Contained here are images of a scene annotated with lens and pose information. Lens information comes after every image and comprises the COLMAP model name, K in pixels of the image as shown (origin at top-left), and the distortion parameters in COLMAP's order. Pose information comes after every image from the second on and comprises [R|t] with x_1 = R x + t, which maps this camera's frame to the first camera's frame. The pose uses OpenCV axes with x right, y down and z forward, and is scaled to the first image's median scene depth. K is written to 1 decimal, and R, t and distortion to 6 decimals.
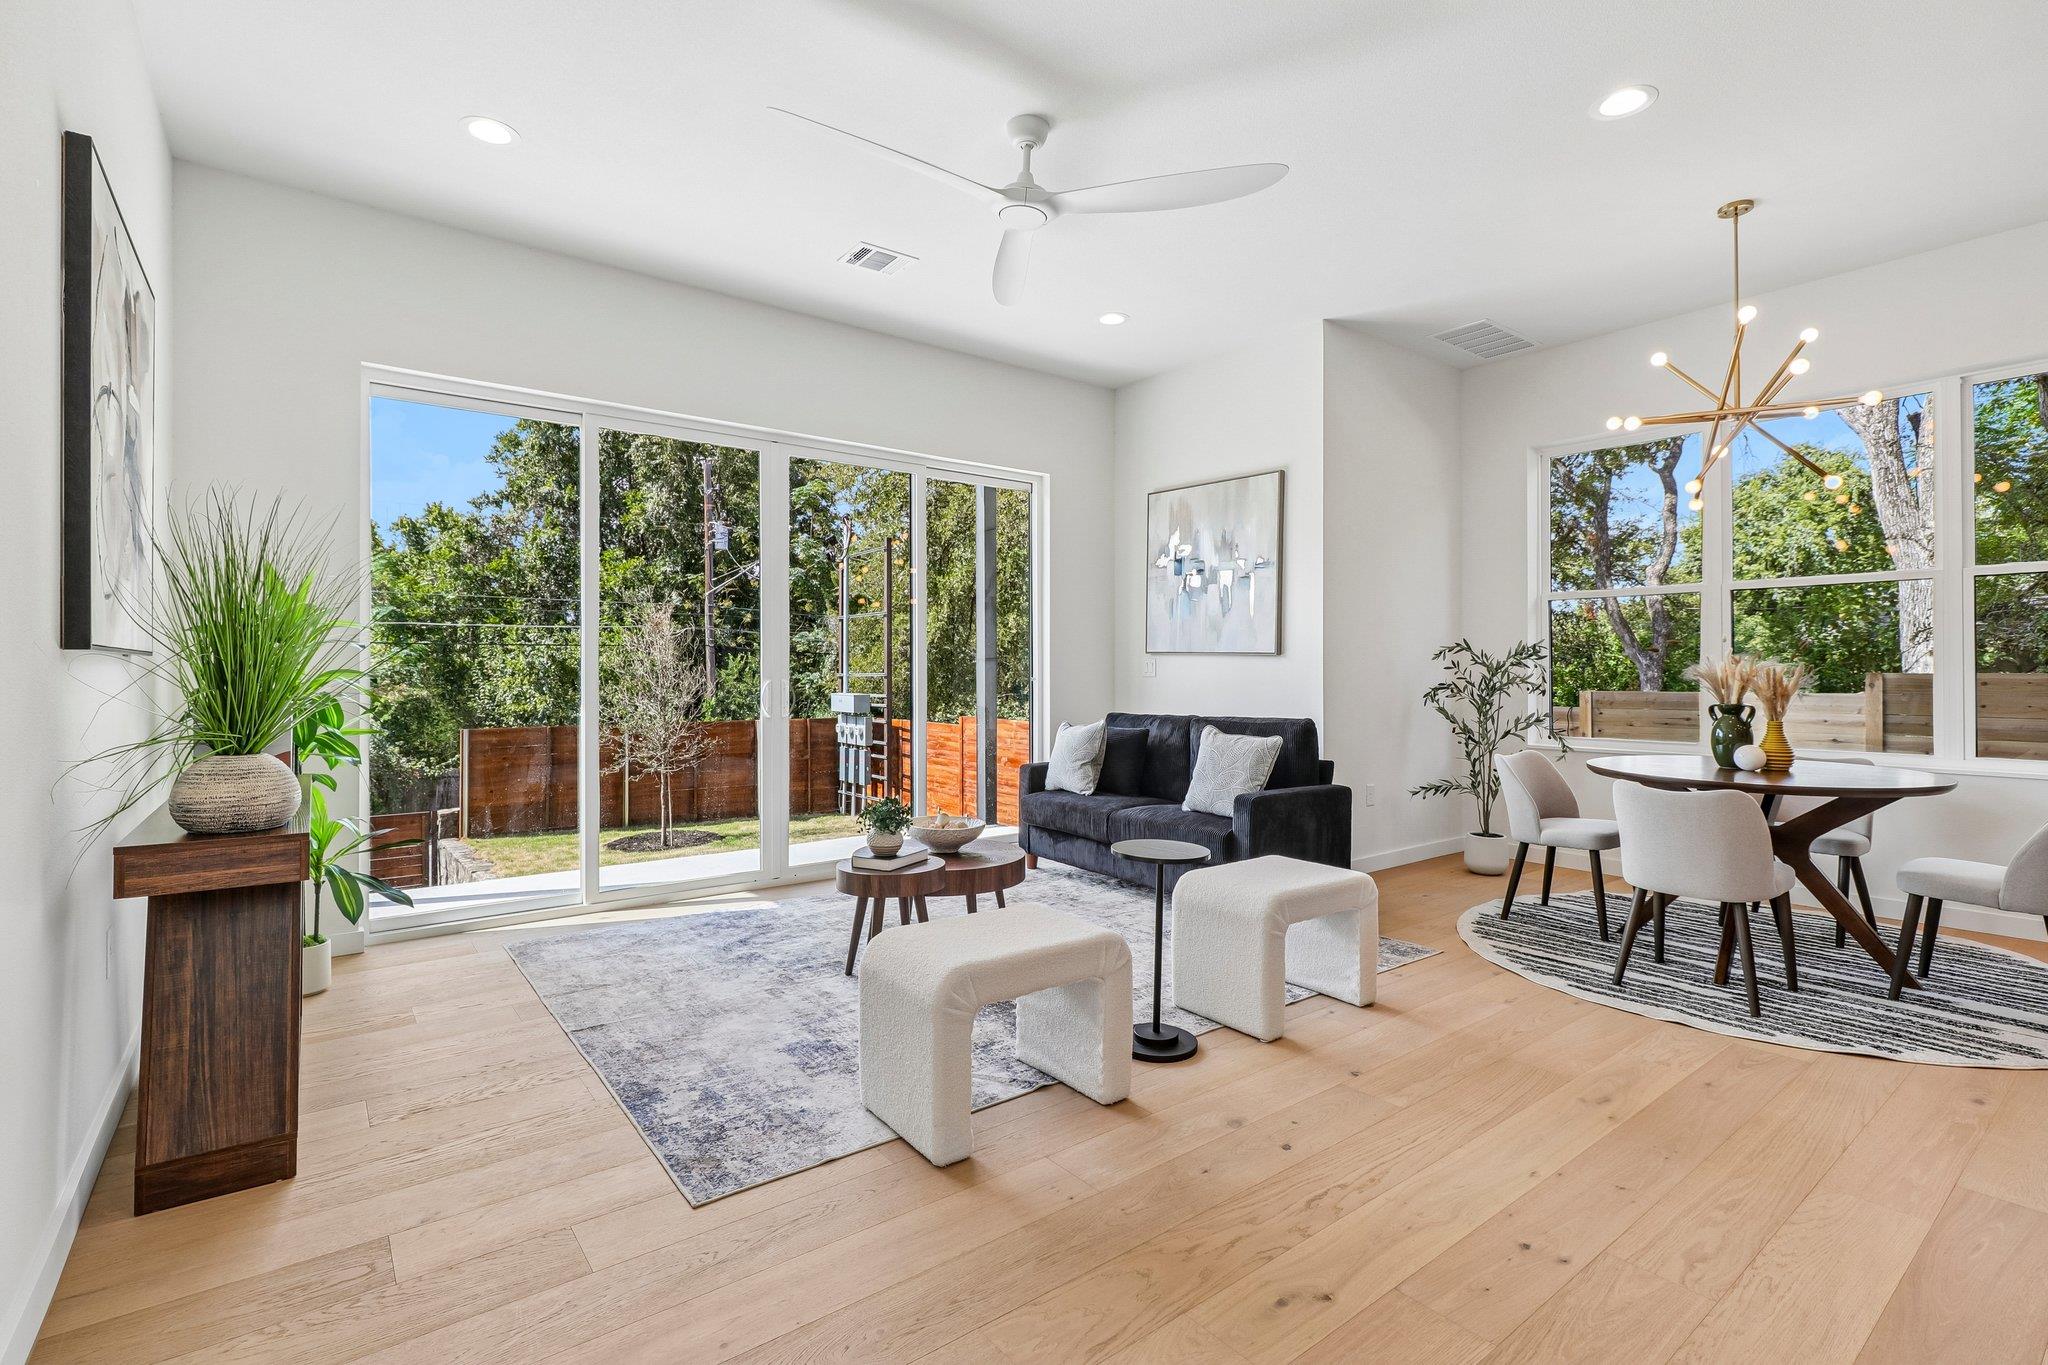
lens RADIAL K [[946.0, 0, 1021.7], [0, 946.0, 668.3], [0, 0, 1]] dist [0.002551, -0.000569]
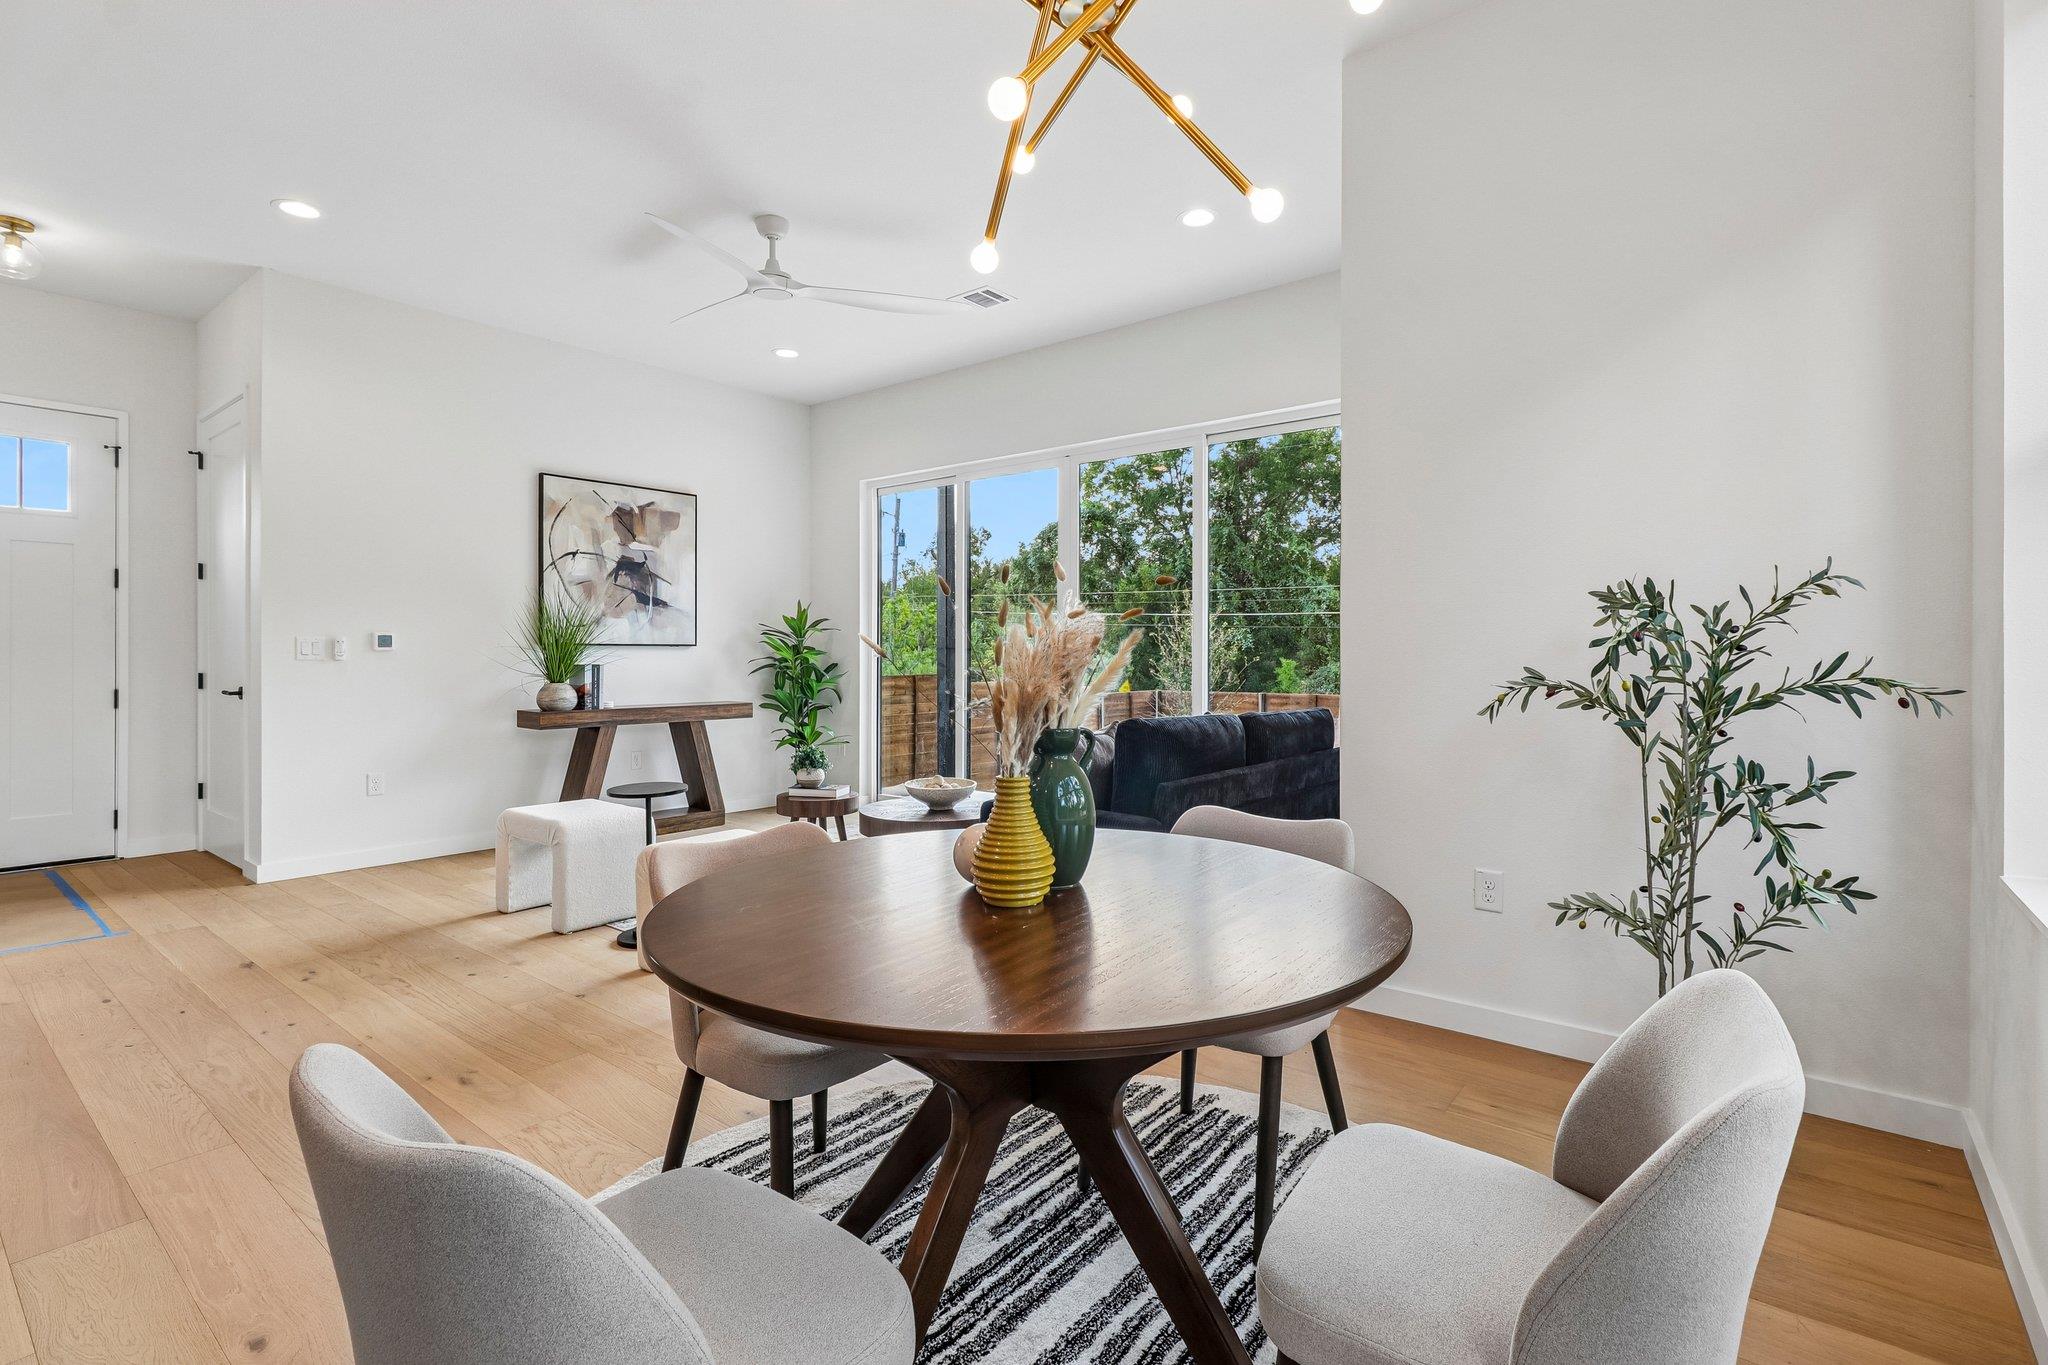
lens RADIAL K [[948.6, 0, 1024.9], [0, 948.6, 653.3], [0, 0, 1]] dist [-0.000998, 0.000316]
pose [[0.240308, -0.001085, -0.970696, 0.812533], [0.001940, 0.999998, -0.000638, 0.003939], [0.970695, -0.001730, 0.240309, 0.628505]]
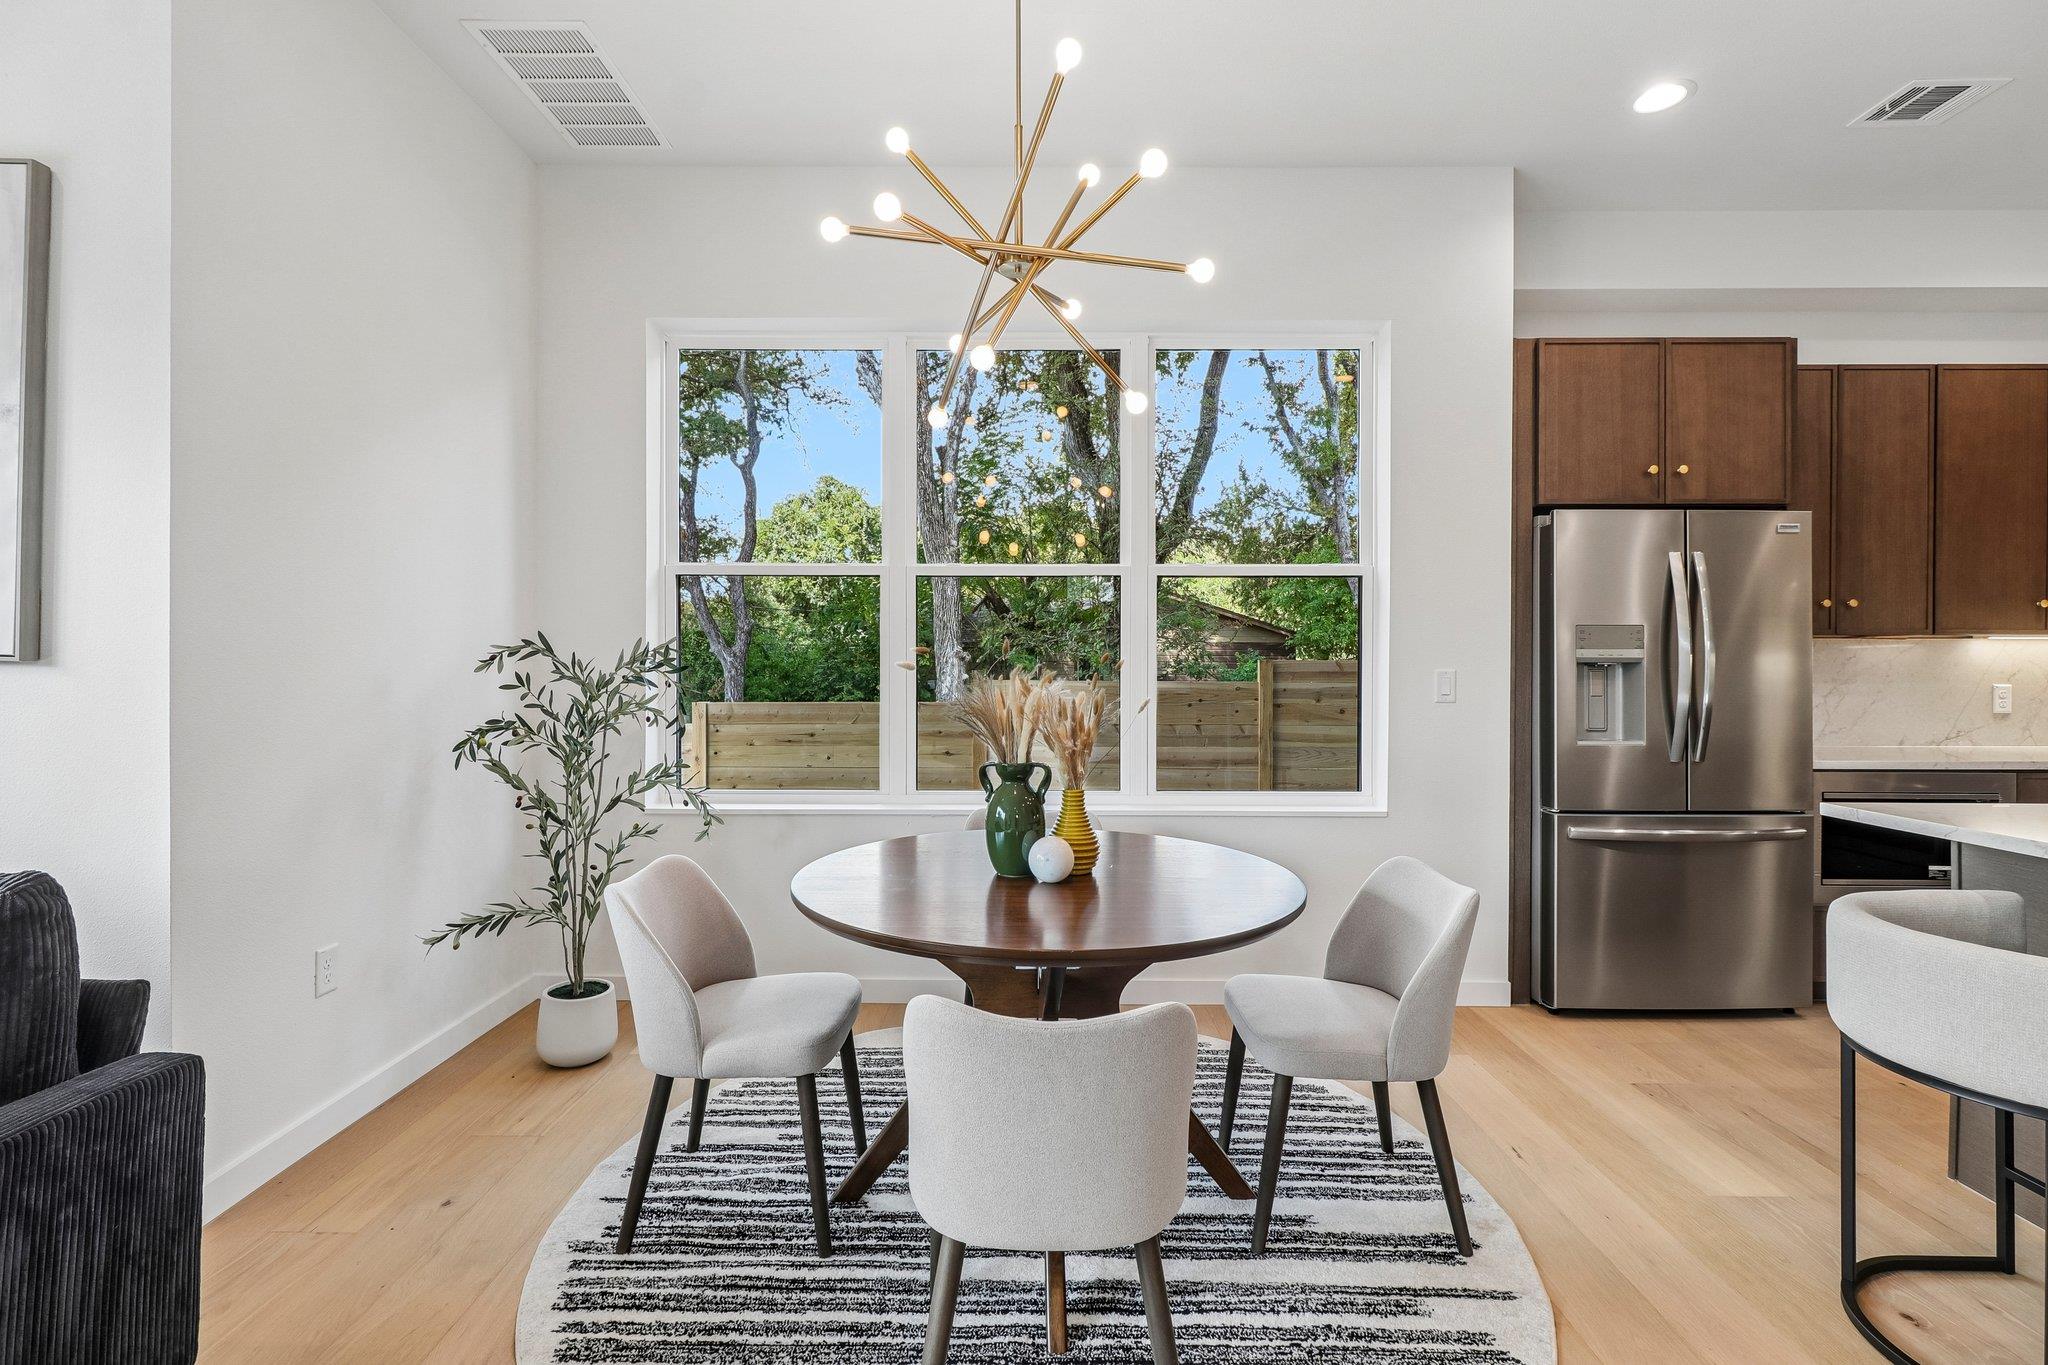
lens RADIAL K [[955.3, 0, 1024.4], [0, 955.3, 664.0], [0, 0, 1]] dist [0.006577, 0.001179]
pose [[0.617299, 0.001424, 0.786727, 0.212048], [-0.005797, 0.999979, 0.002739, -0.016347], [-0.786707, -0.006251, 0.617295, 0.452461]]
